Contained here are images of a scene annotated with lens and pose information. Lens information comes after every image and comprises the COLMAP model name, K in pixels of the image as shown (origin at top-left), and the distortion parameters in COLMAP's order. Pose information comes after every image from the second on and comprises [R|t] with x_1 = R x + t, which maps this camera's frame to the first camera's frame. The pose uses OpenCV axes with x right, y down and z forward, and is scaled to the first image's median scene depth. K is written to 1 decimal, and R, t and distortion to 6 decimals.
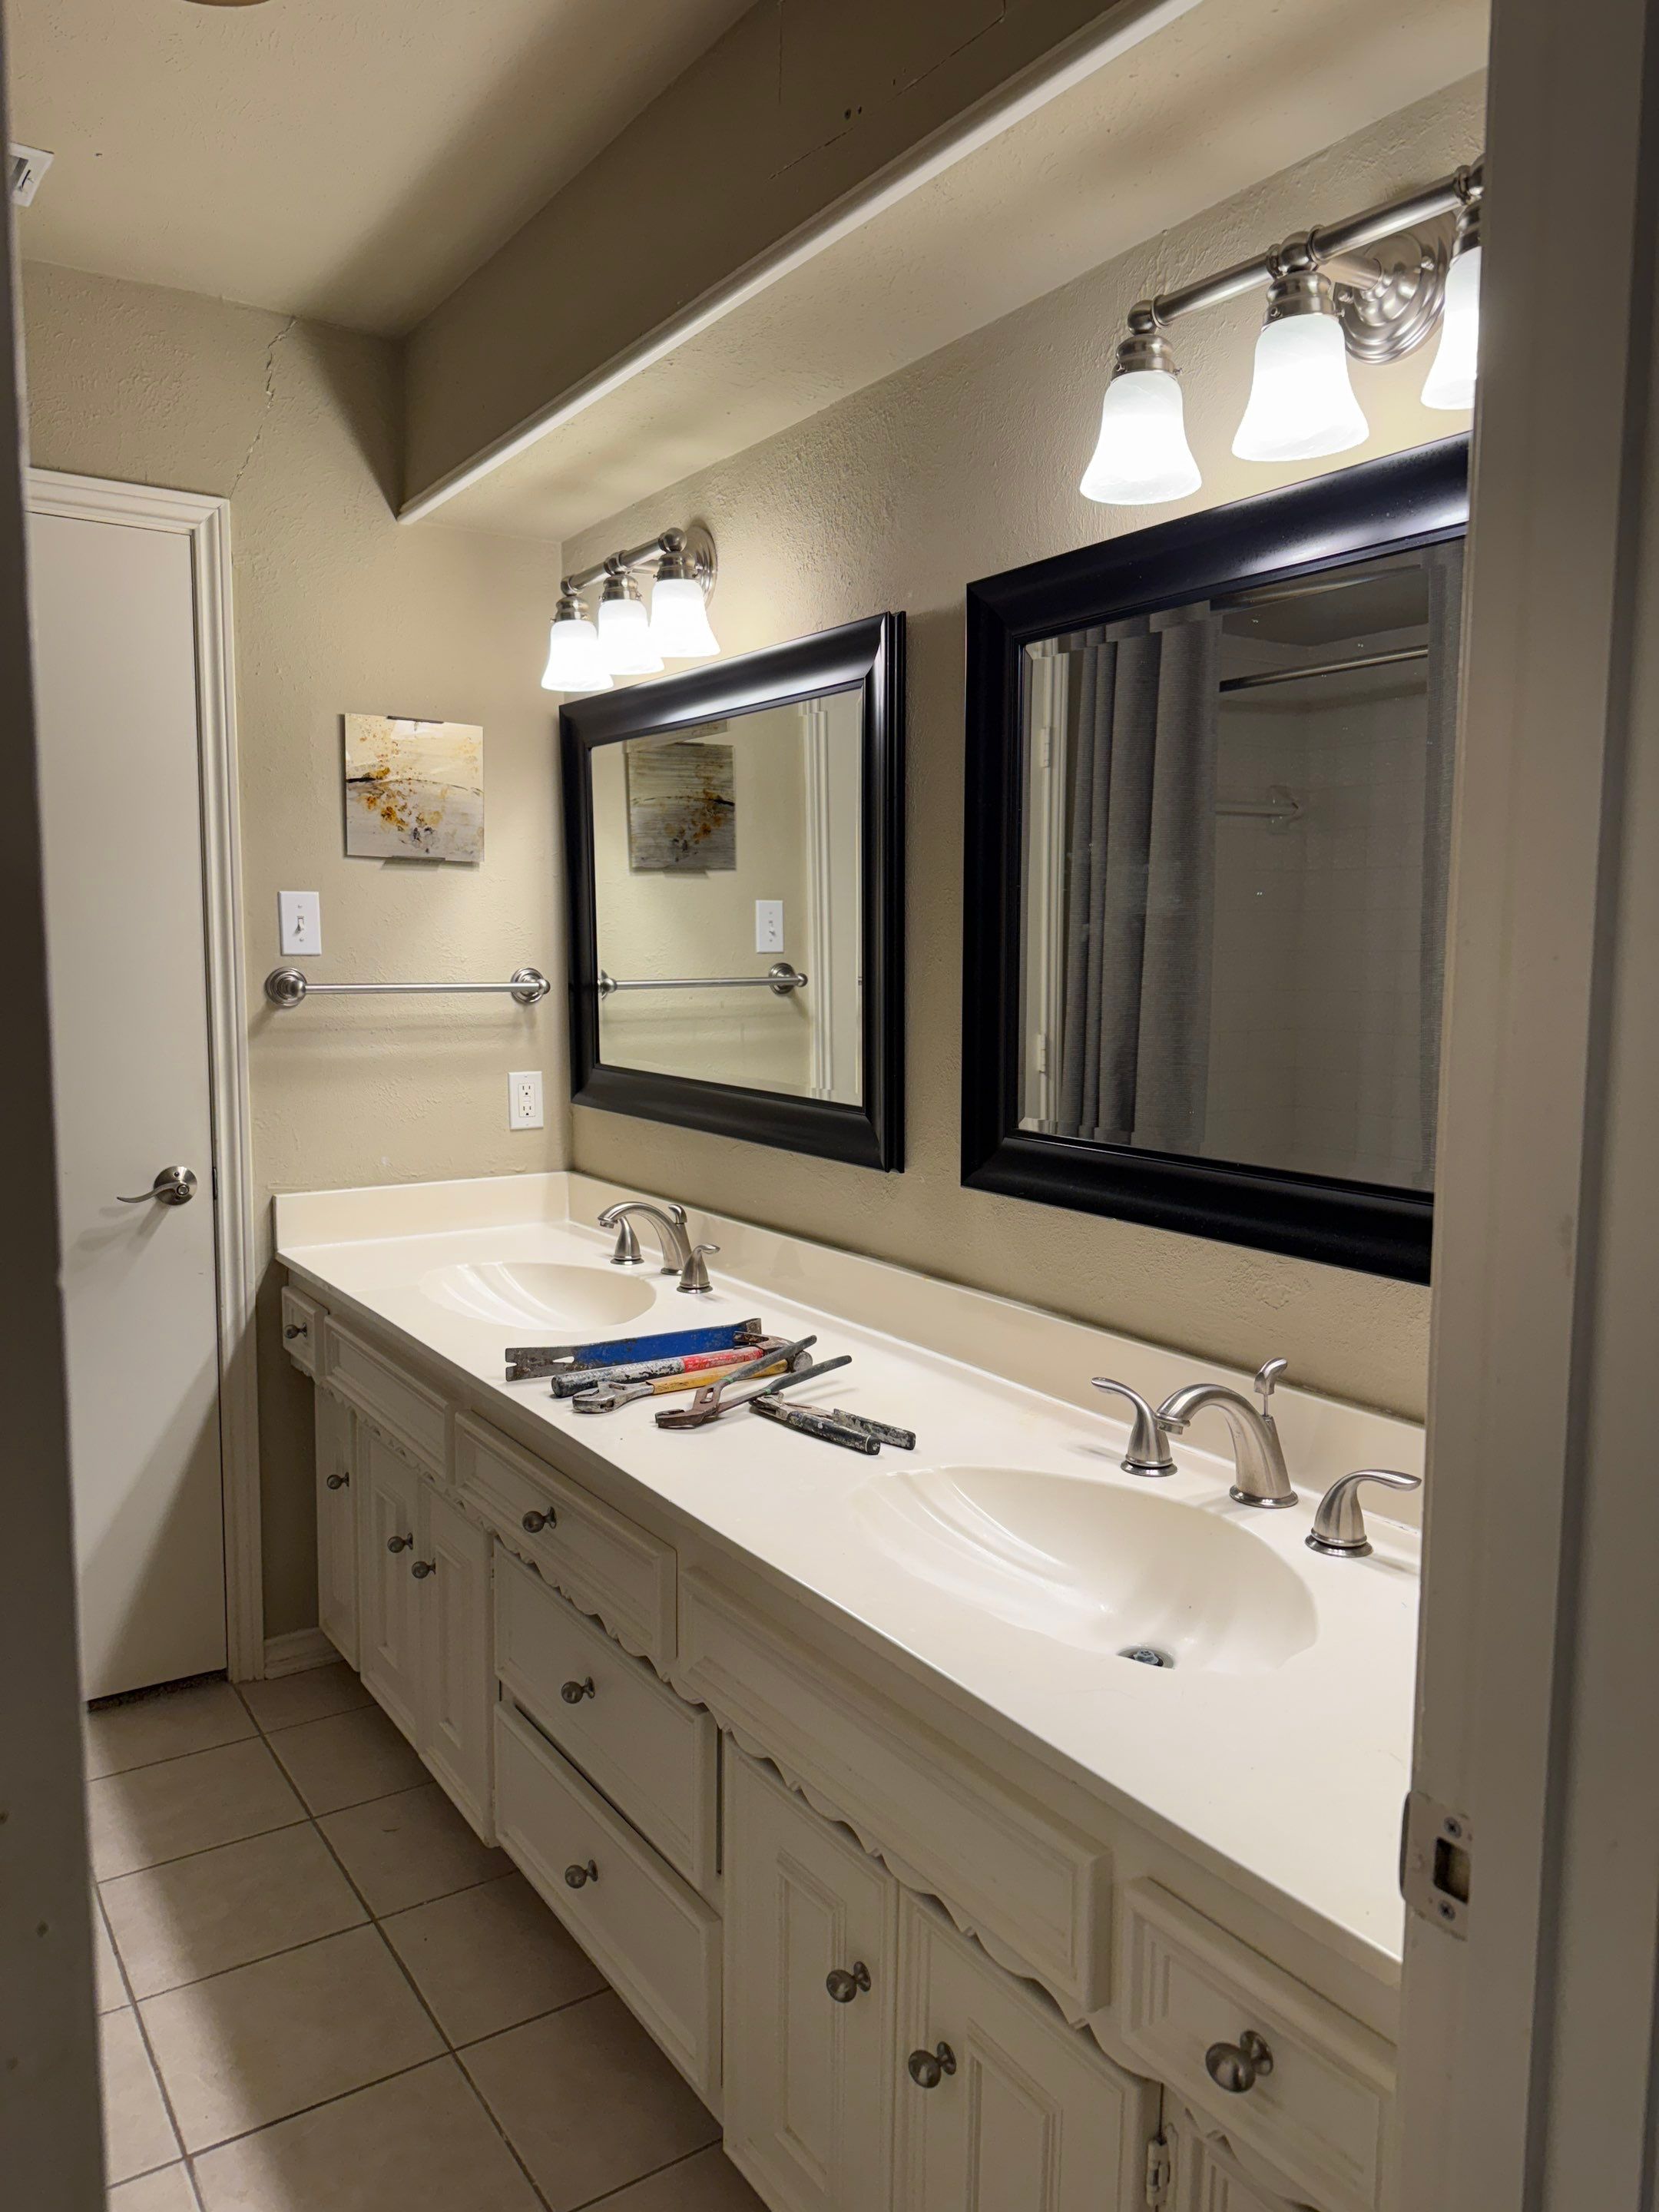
lens RADIAL K [[1585.3, 0, 841.5], [0, 1585.3, 1113.5], [0, 0, 1]] dist [-0.011817, -0.006750]
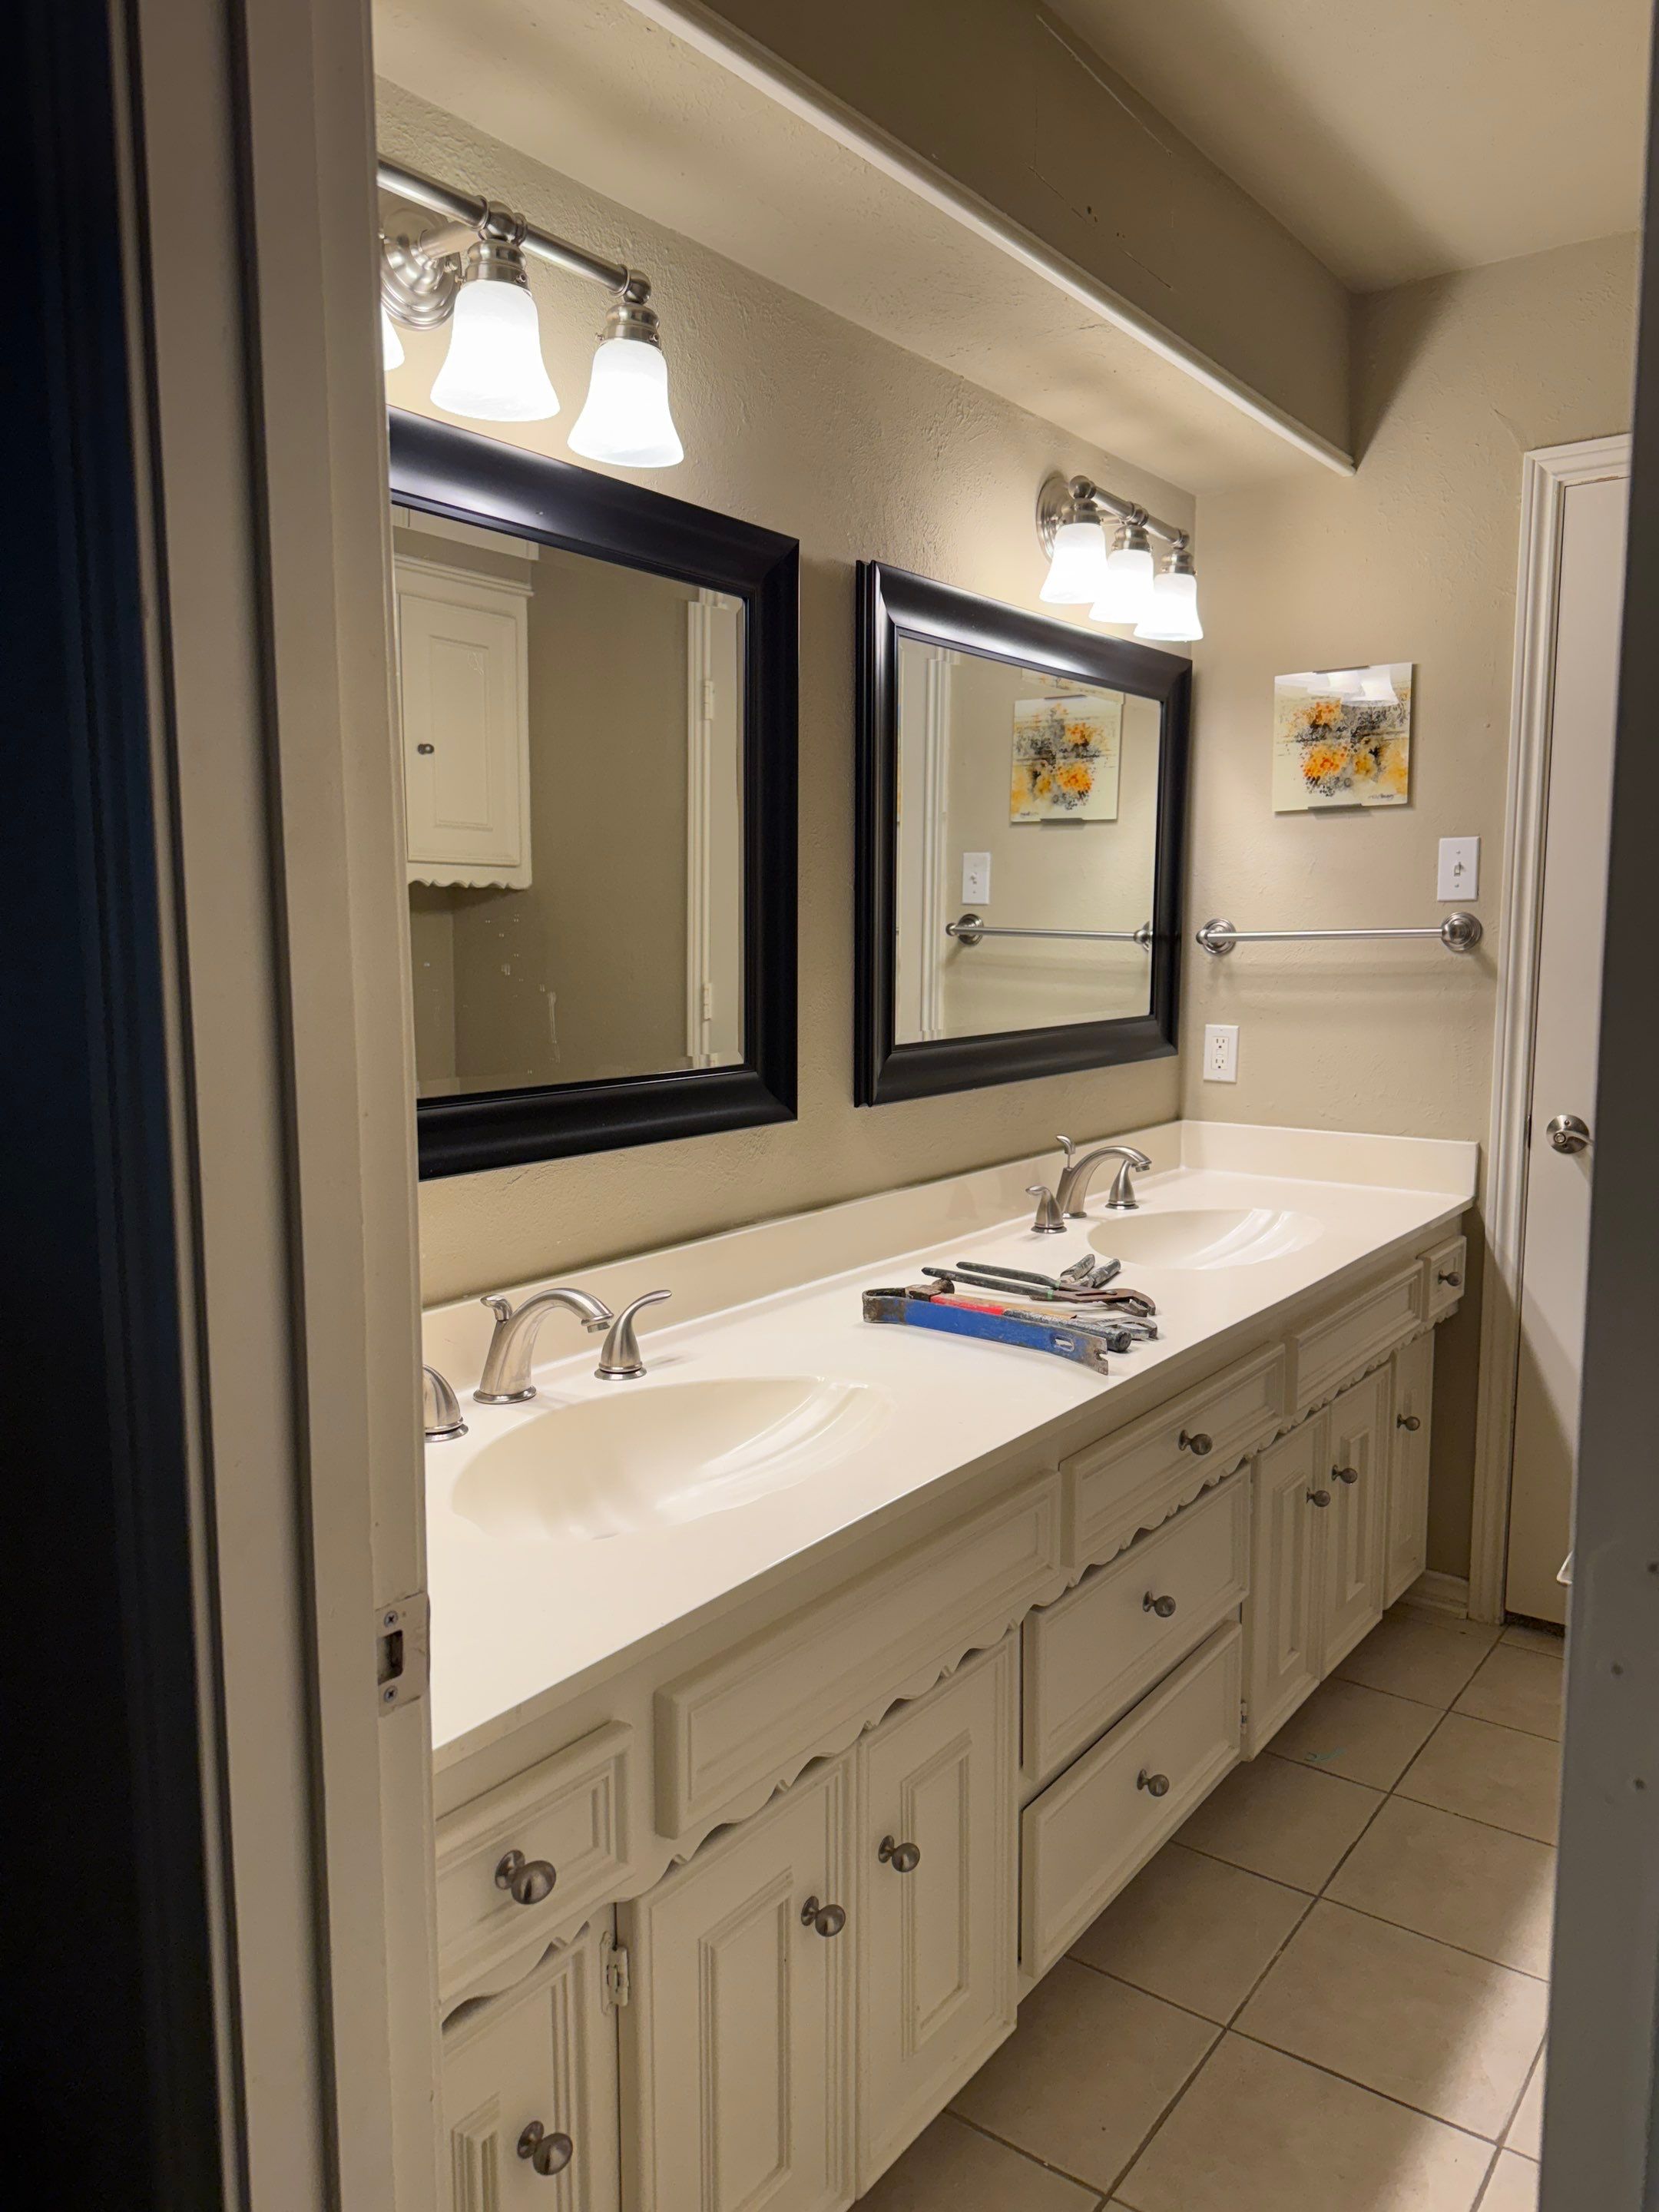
lens RADIAL K [[1585.3, 0, 846.4], [0, 1585.3, 1100.4], [0, 0, 1]] dist [-0.011817, -0.006750]
pose [[-0.359178, -0.120782, 0.925420, -0.931319], [0.094566, 0.981776, 0.164841, -0.140535], [-0.928466, 0.146721, -0.341211, 1.375146]]
